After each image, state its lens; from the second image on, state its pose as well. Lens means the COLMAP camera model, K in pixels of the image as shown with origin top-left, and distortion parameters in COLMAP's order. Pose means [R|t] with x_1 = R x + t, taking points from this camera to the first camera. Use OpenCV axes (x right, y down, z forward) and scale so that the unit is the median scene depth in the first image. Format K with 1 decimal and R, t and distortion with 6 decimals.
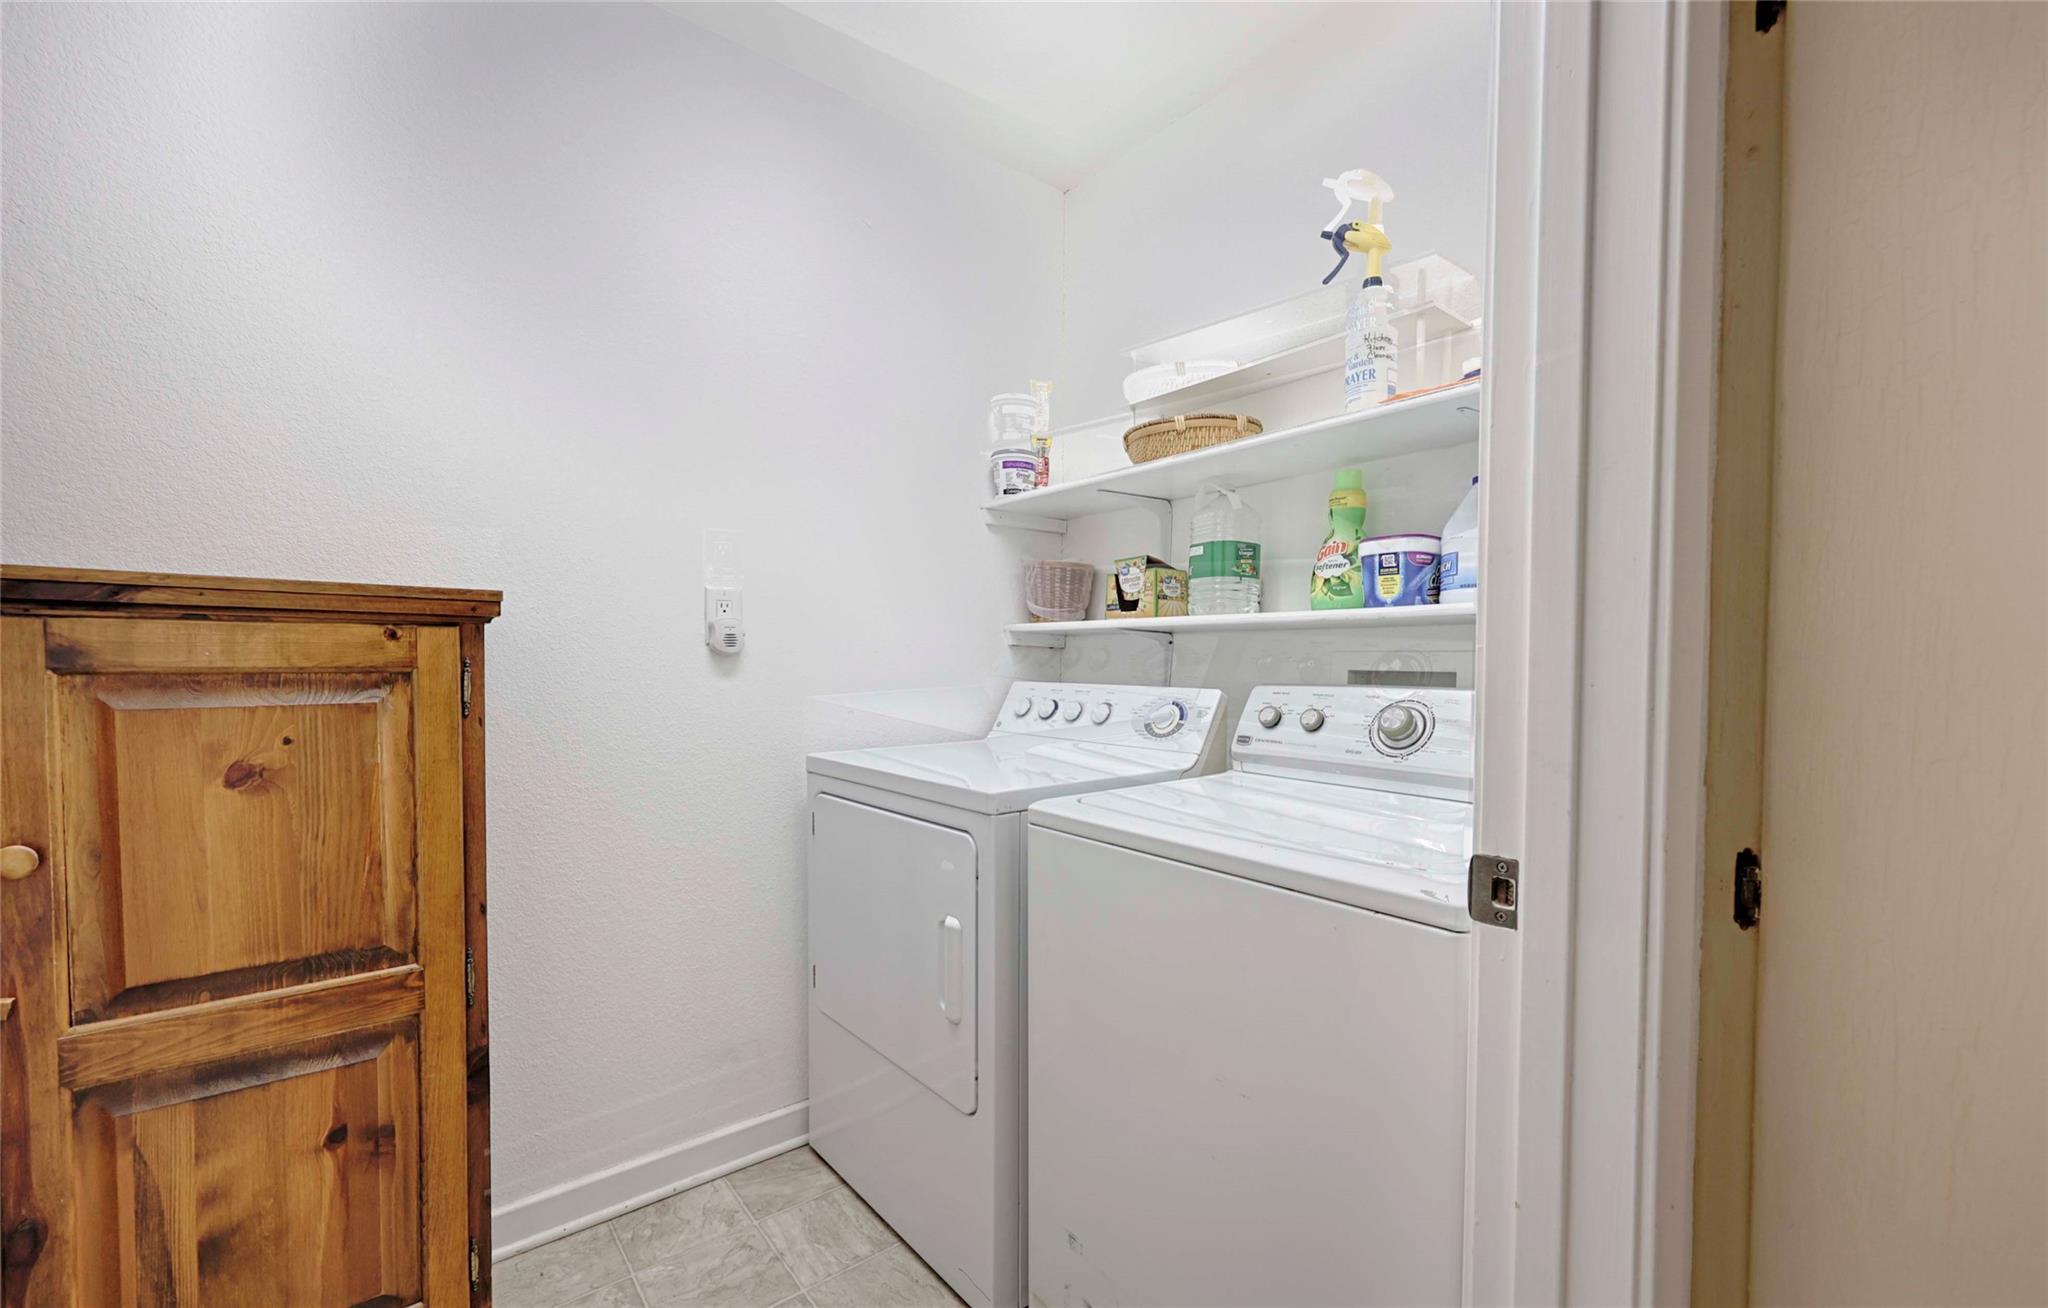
lens RADIAL K [[848.1, 0, 1021.8], [0, 848.1, 673.3], [0, 0, 1]] dist [-0.001862, -0.000077]
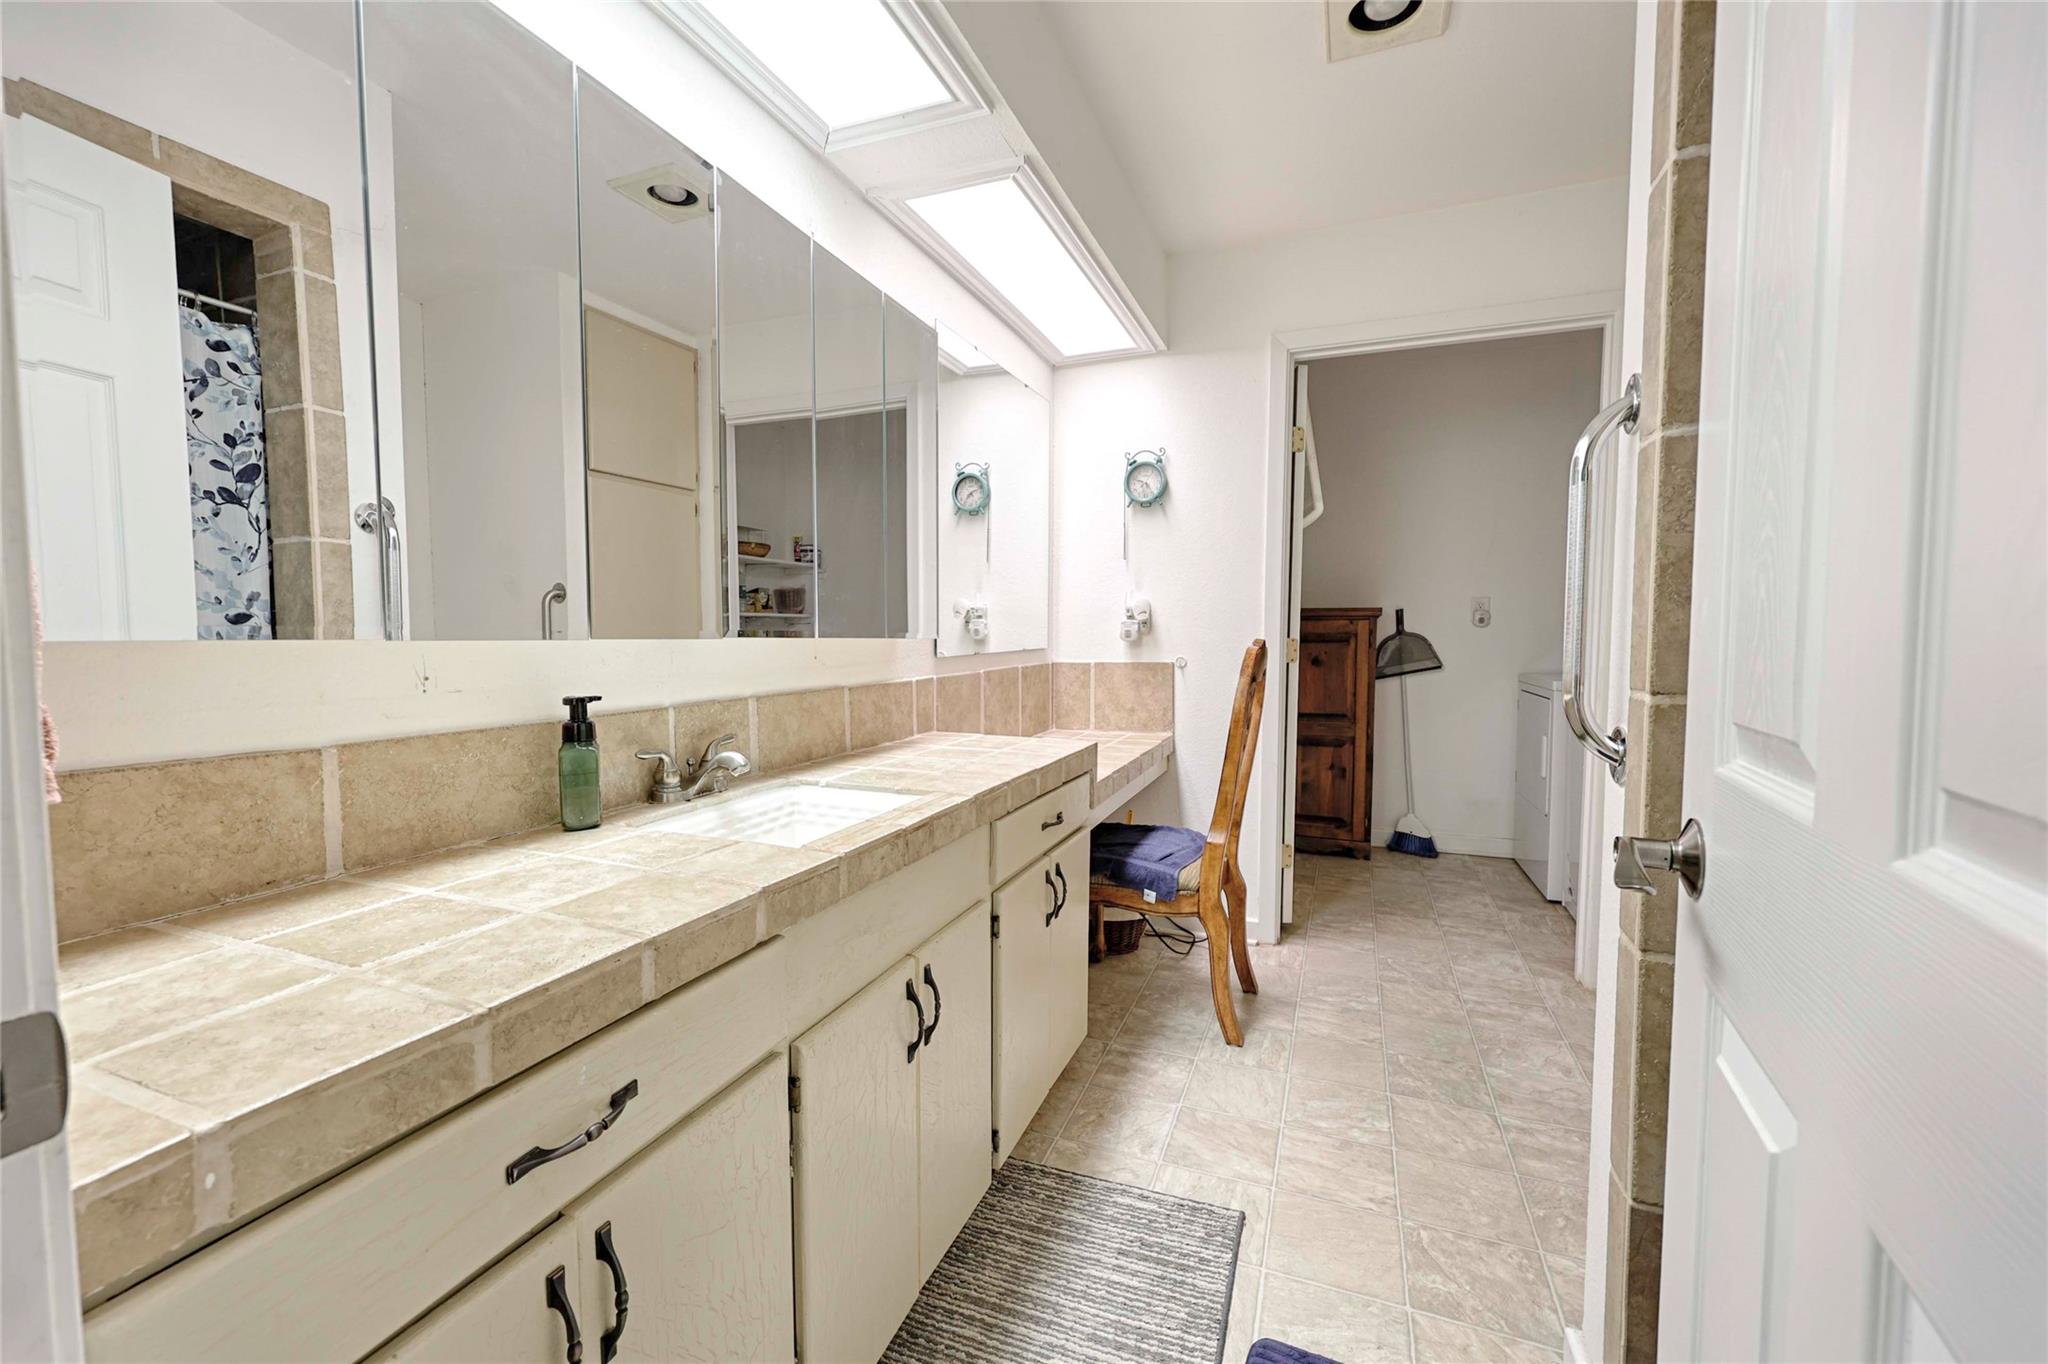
lens RADIAL K [[834.1, 0, 1018.8], [0, 834.1, 679.1], [0, 0, 1]] dist [-0.001424, -0.000144]
pose [[0.519409, 0.053863, -0.852827, 1.390471], [-0.020161, 0.998506, 0.050785, 0.037818], [0.854288, -0.009184, 0.519719, -1.833810]]
